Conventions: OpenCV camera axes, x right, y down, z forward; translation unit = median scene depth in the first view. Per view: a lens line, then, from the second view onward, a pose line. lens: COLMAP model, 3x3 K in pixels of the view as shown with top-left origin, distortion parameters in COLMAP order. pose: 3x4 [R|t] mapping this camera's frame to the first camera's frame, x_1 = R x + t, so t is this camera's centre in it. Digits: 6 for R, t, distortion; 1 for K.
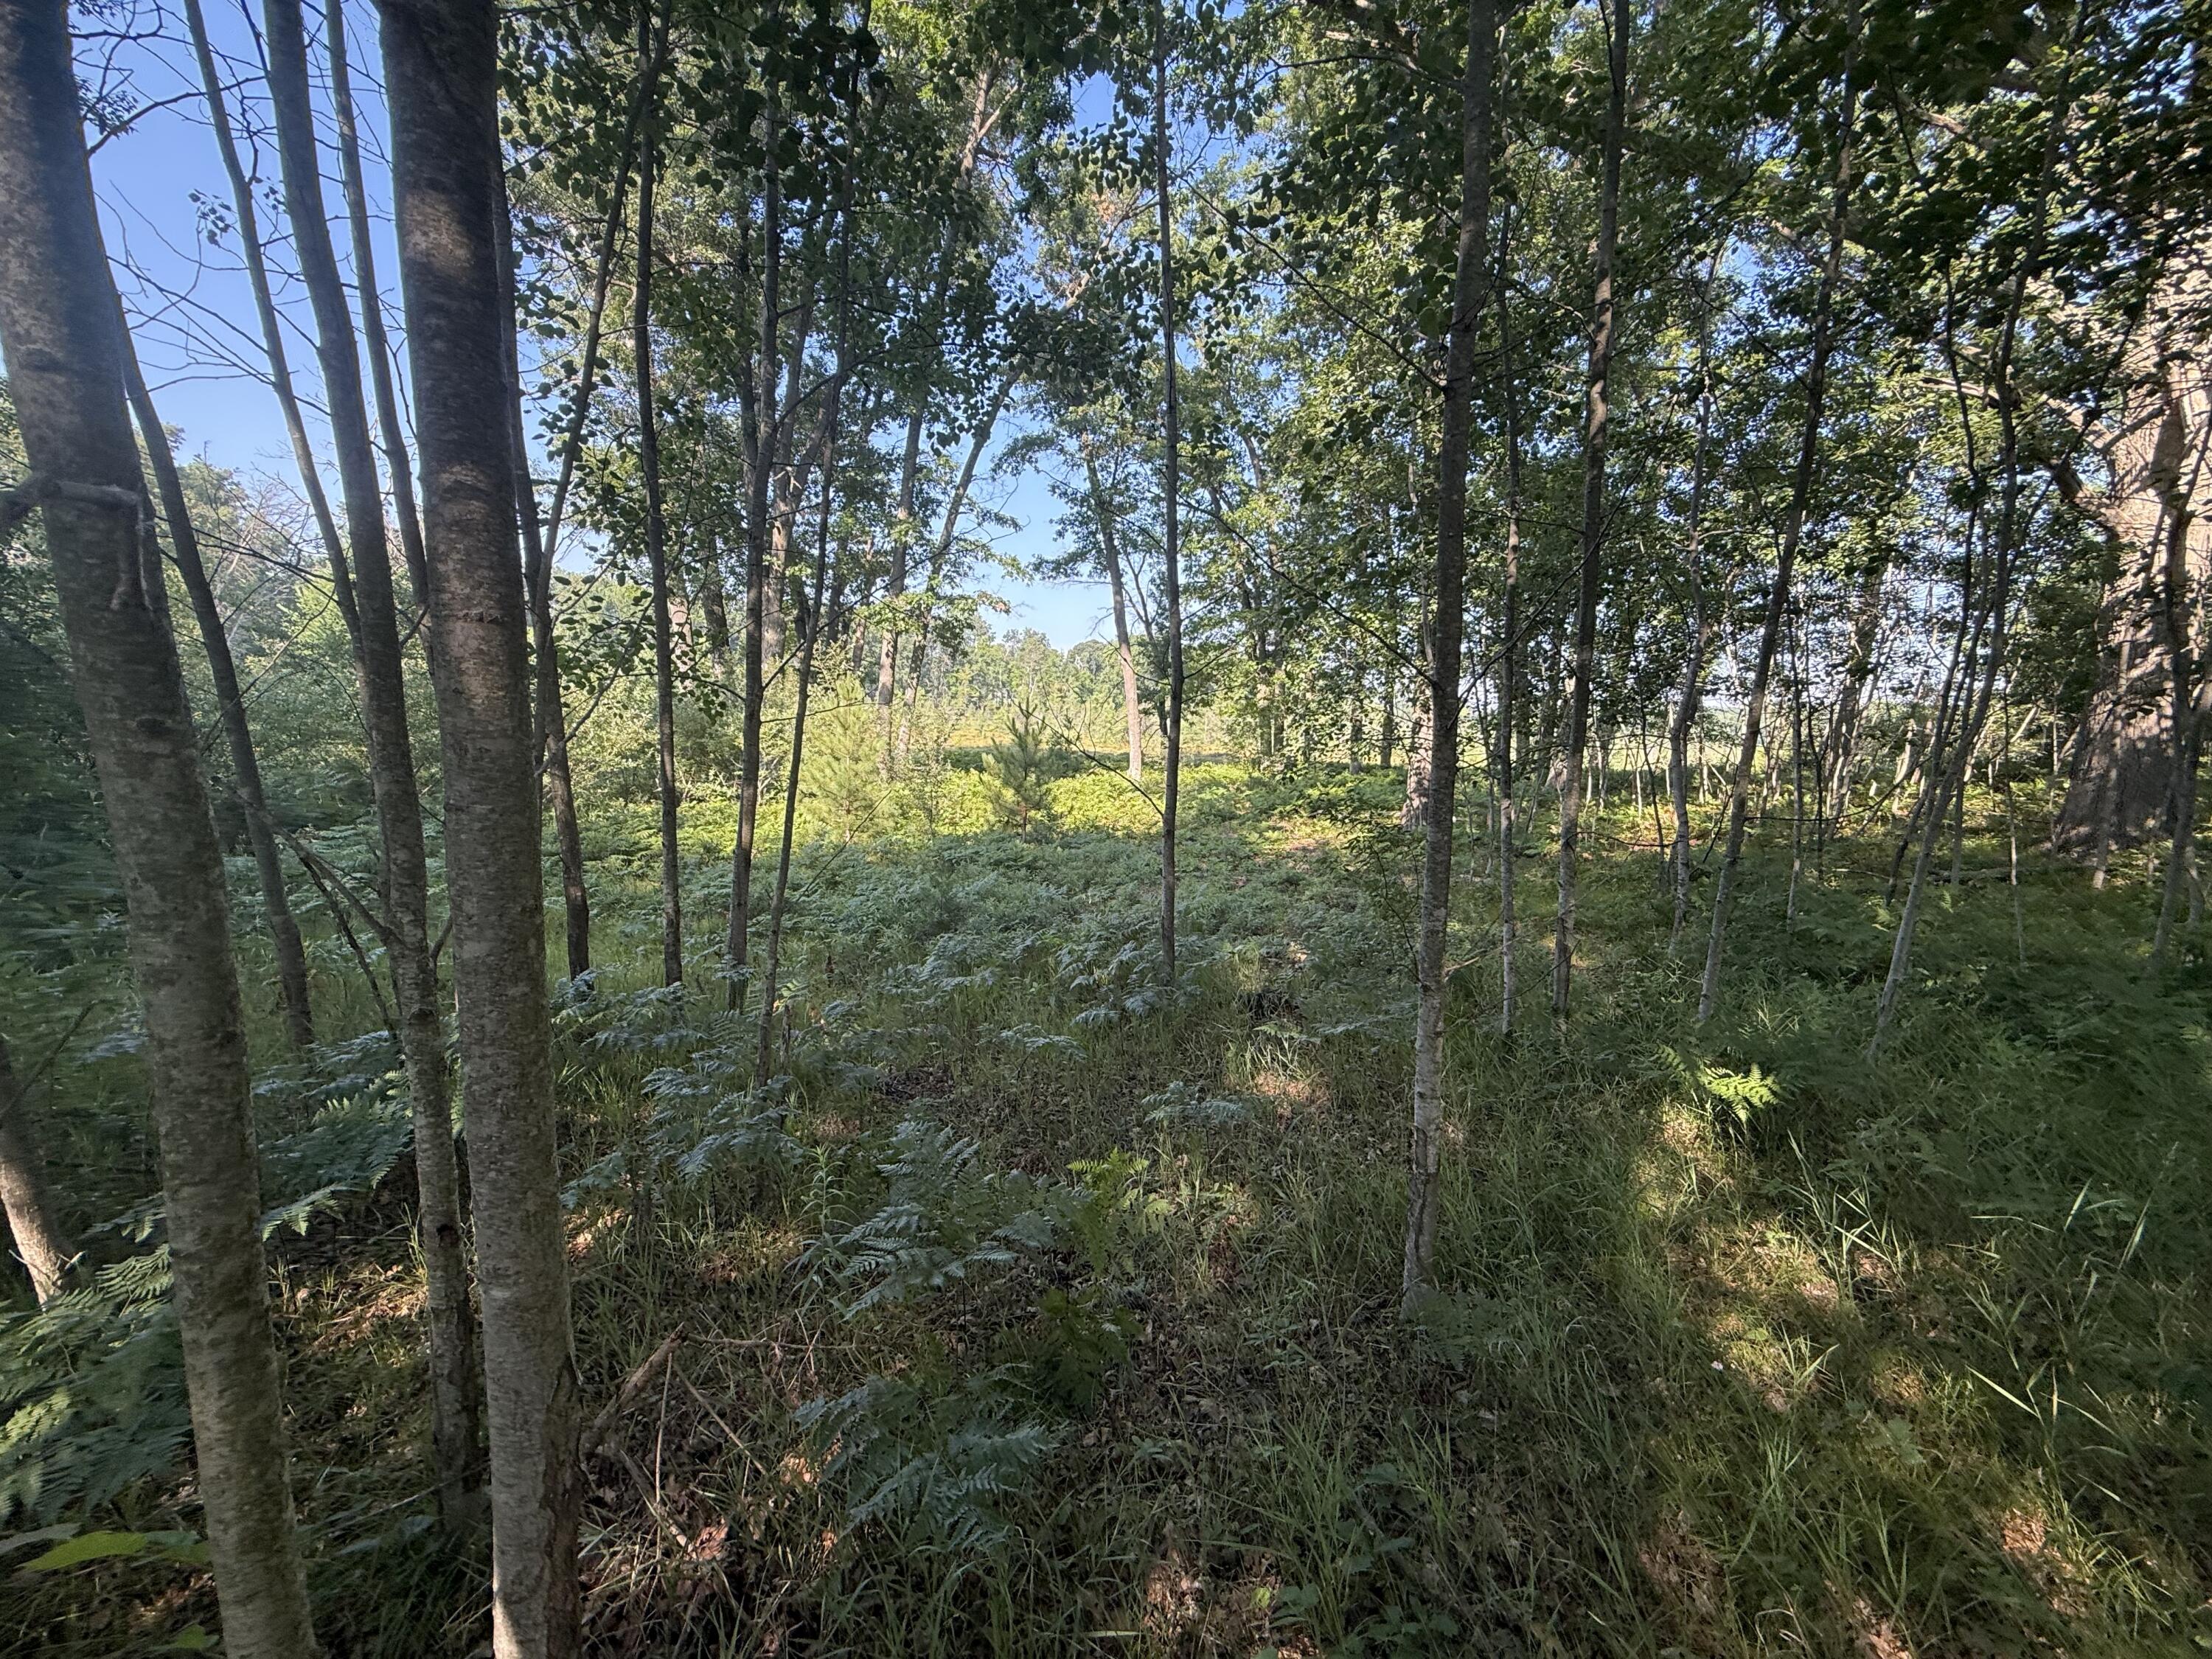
lens RADIAL K [[879.0, 0, 1099.5], [0, 879.0, 832.4], [0, 0, 1]] dist [-0.001107, 0.000346]
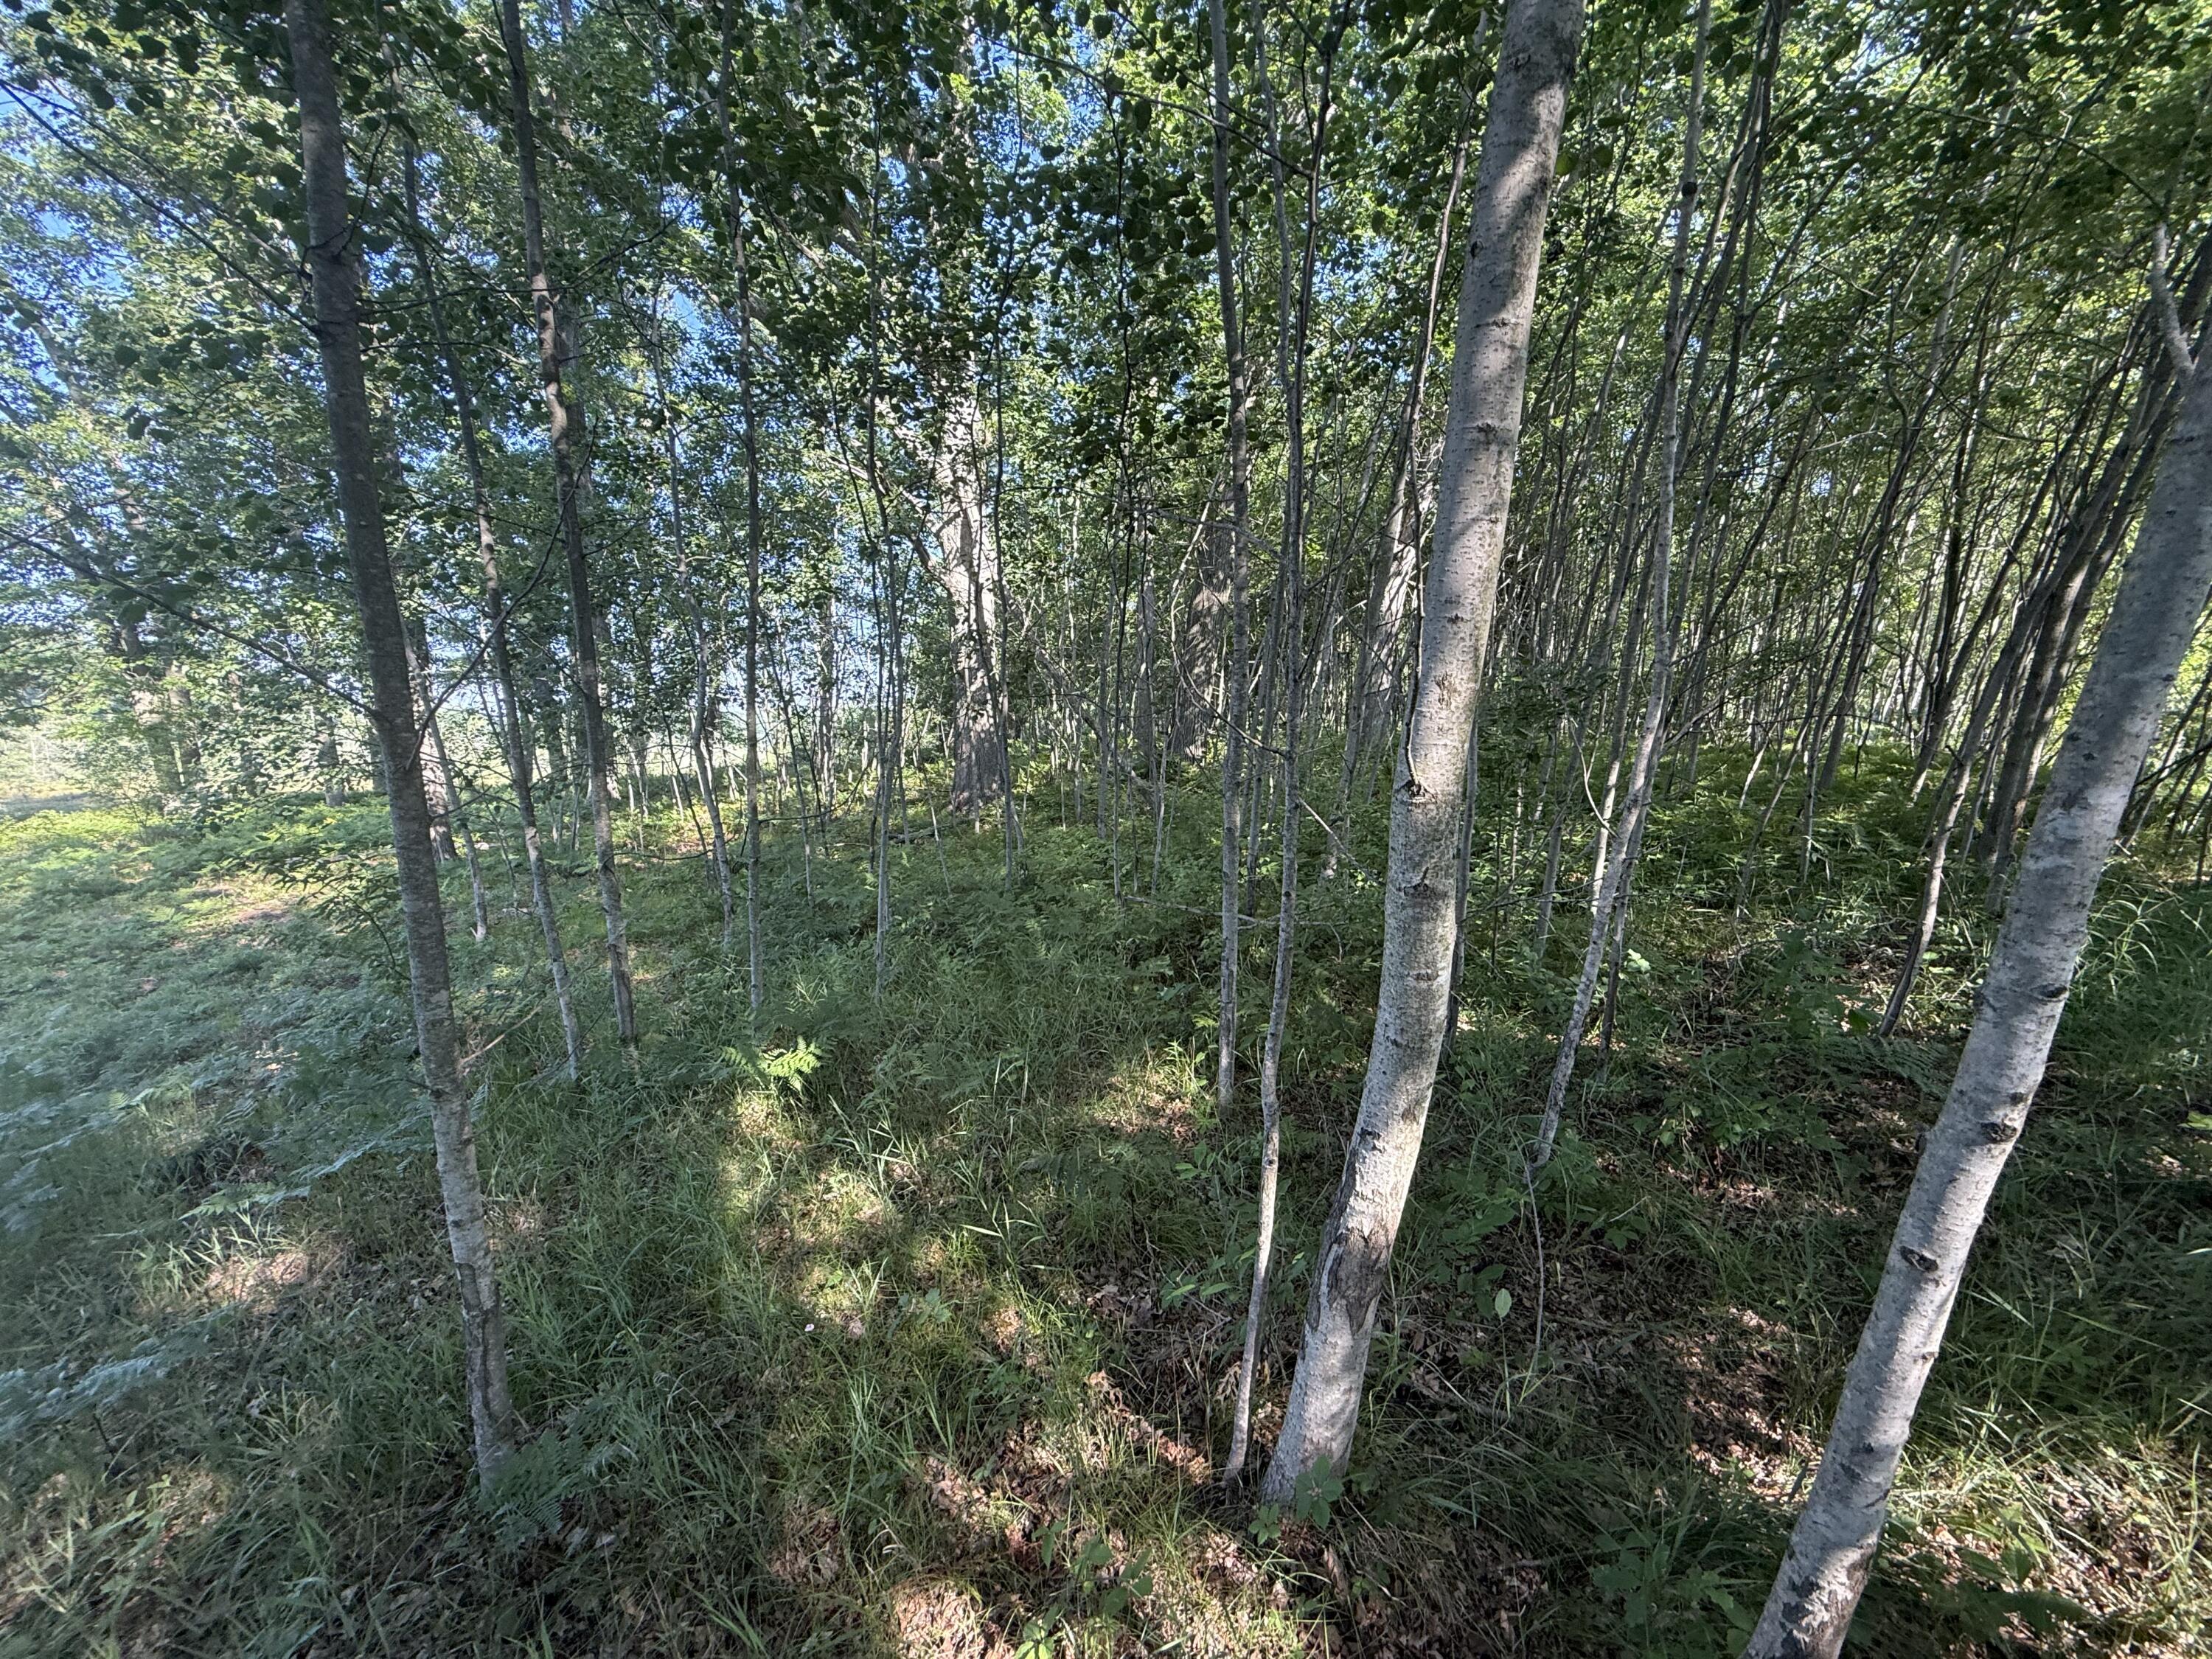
lens RADIAL K [[879.0, 0, 1099.5], [0, 879.0, 832.4], [0, 0, 1]] dist [-0.001107, 0.000346]
pose [[0.540958, -0.129943, 0.830951, 0.010477], [0.136214, 0.988485, 0.065901, -0.004526], [-0.829946, 0.077537, 0.552429, 0.006913]]
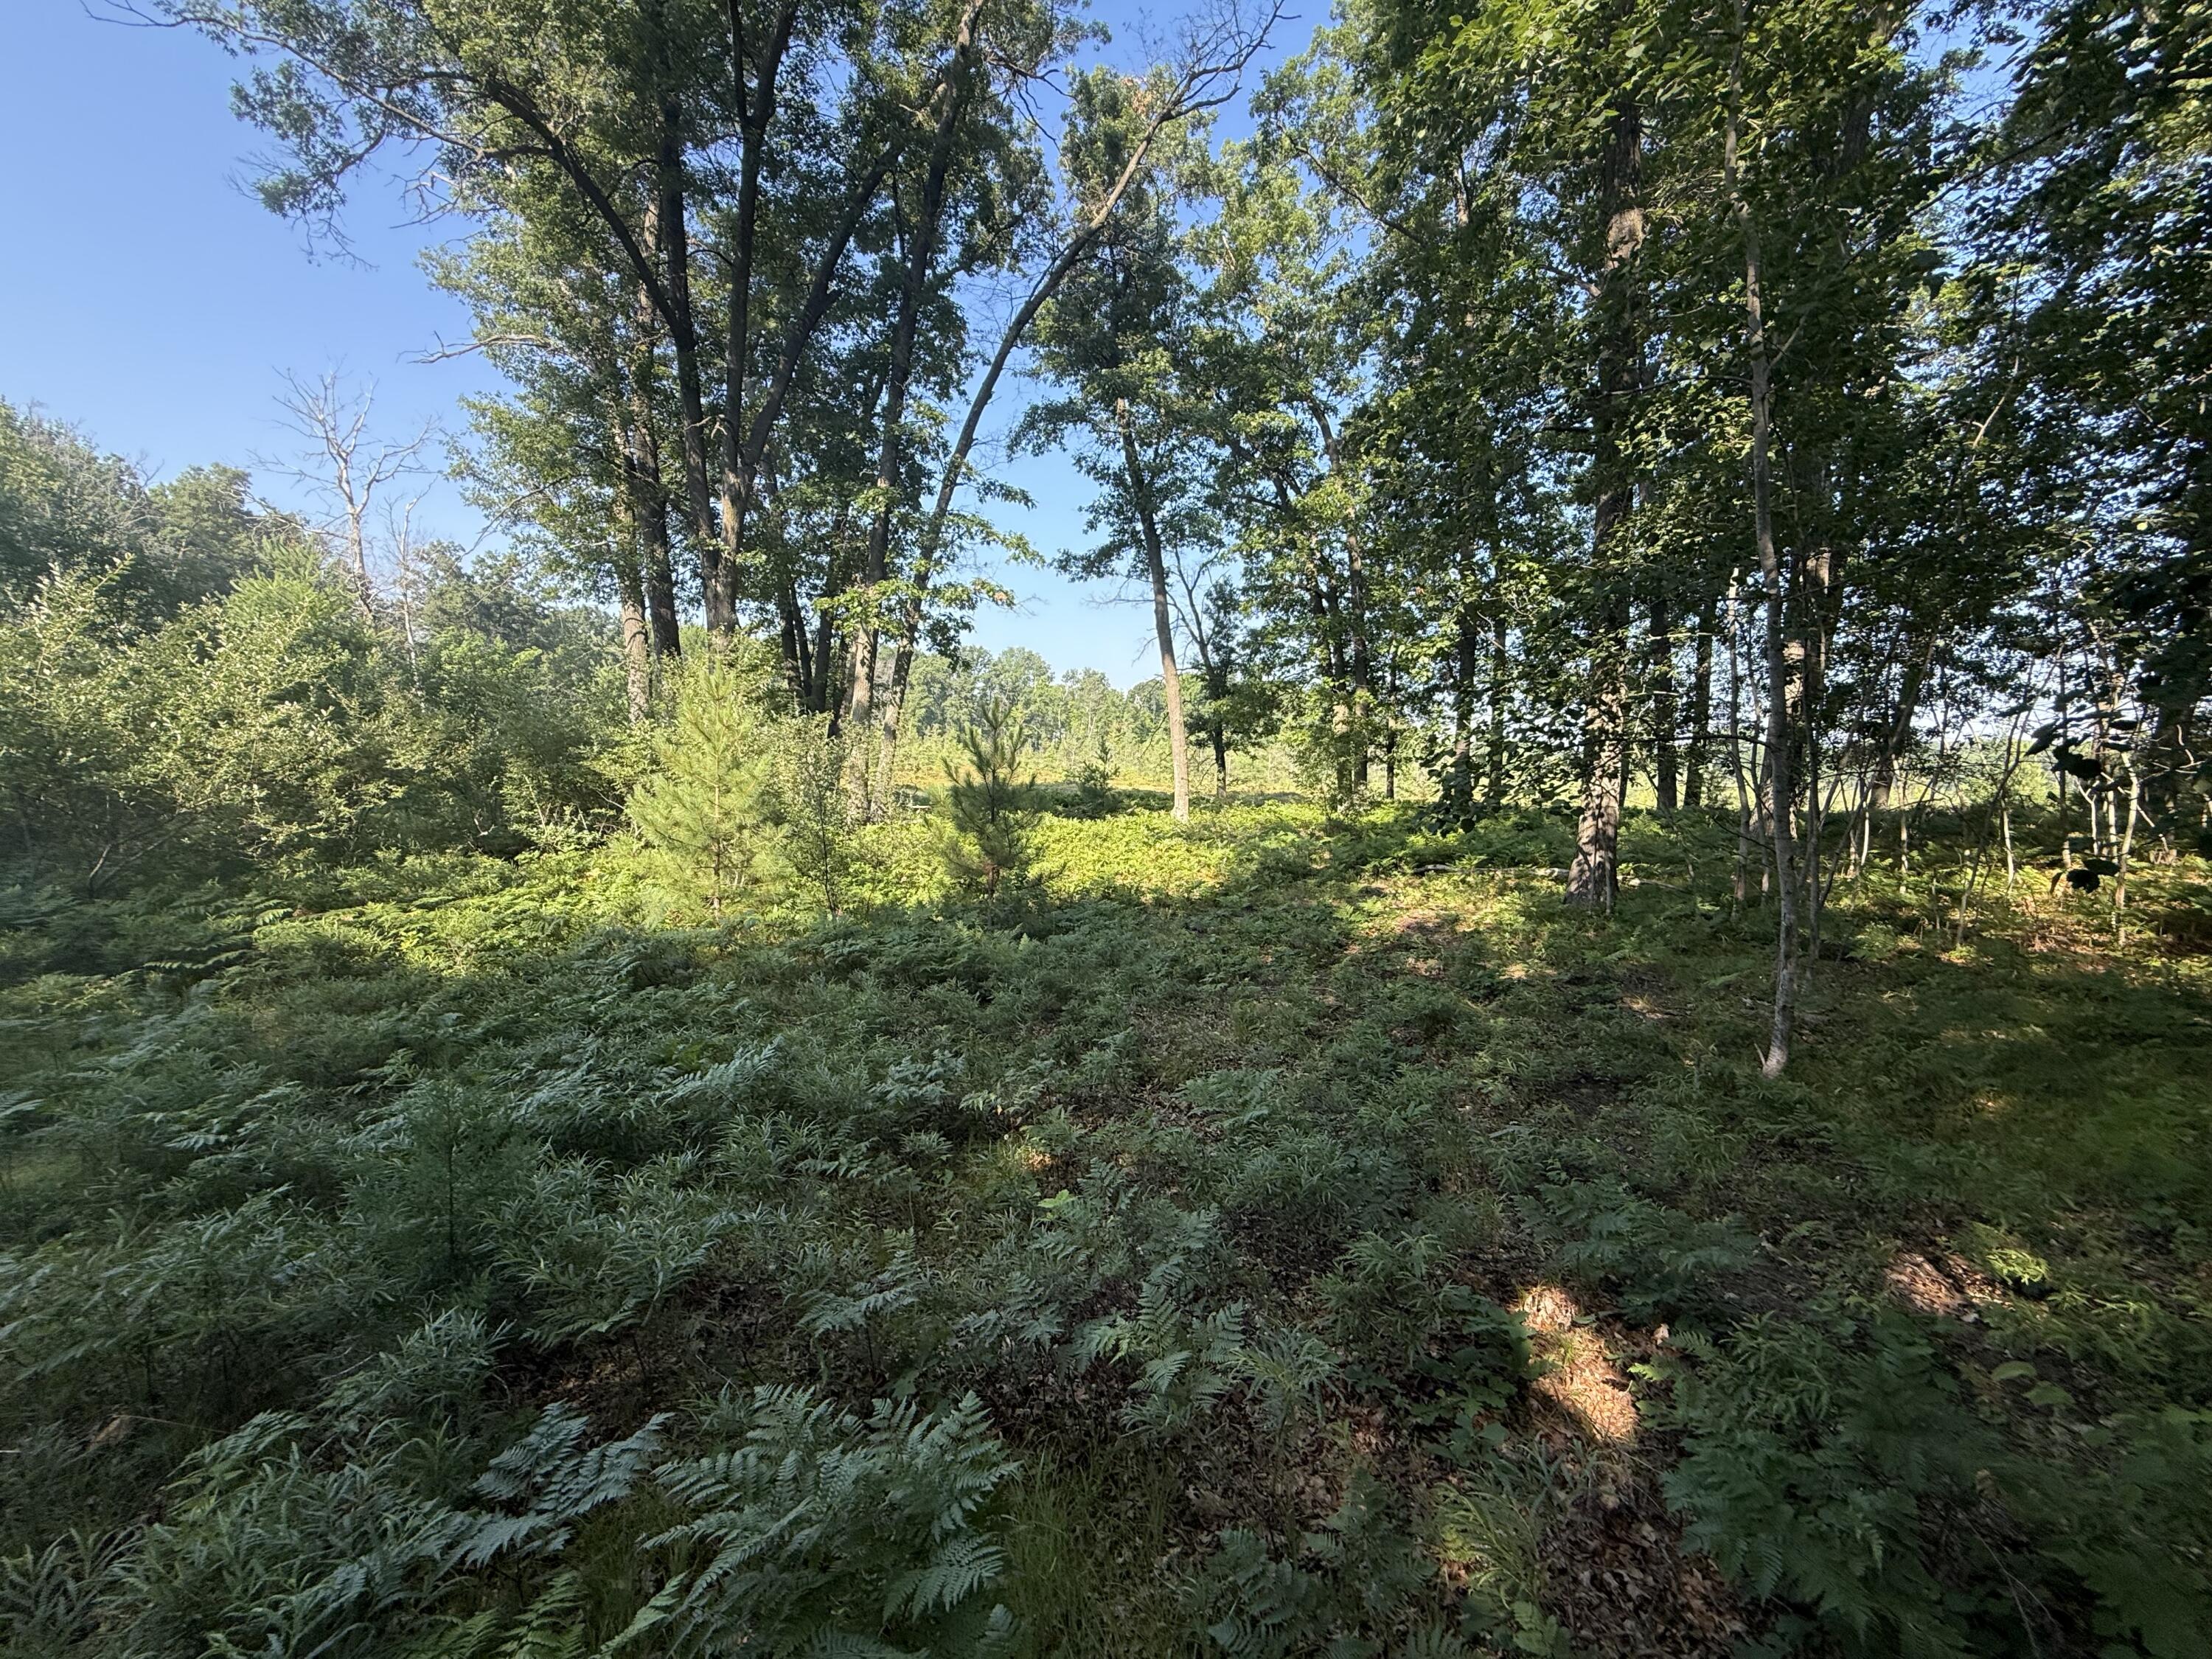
lens RADIAL K [[899.8, 0, 1106.0], [0, 899.8, 829.5], [0, 0, 1]] dist [-0.000599, -0.000235]
pose [[0.998205, 0.003964, -0.059762, 0.050267], [-0.007016, 0.998678, -0.050930, -0.025801], [0.059481, 0.051258, 0.996913, 0.423005]]
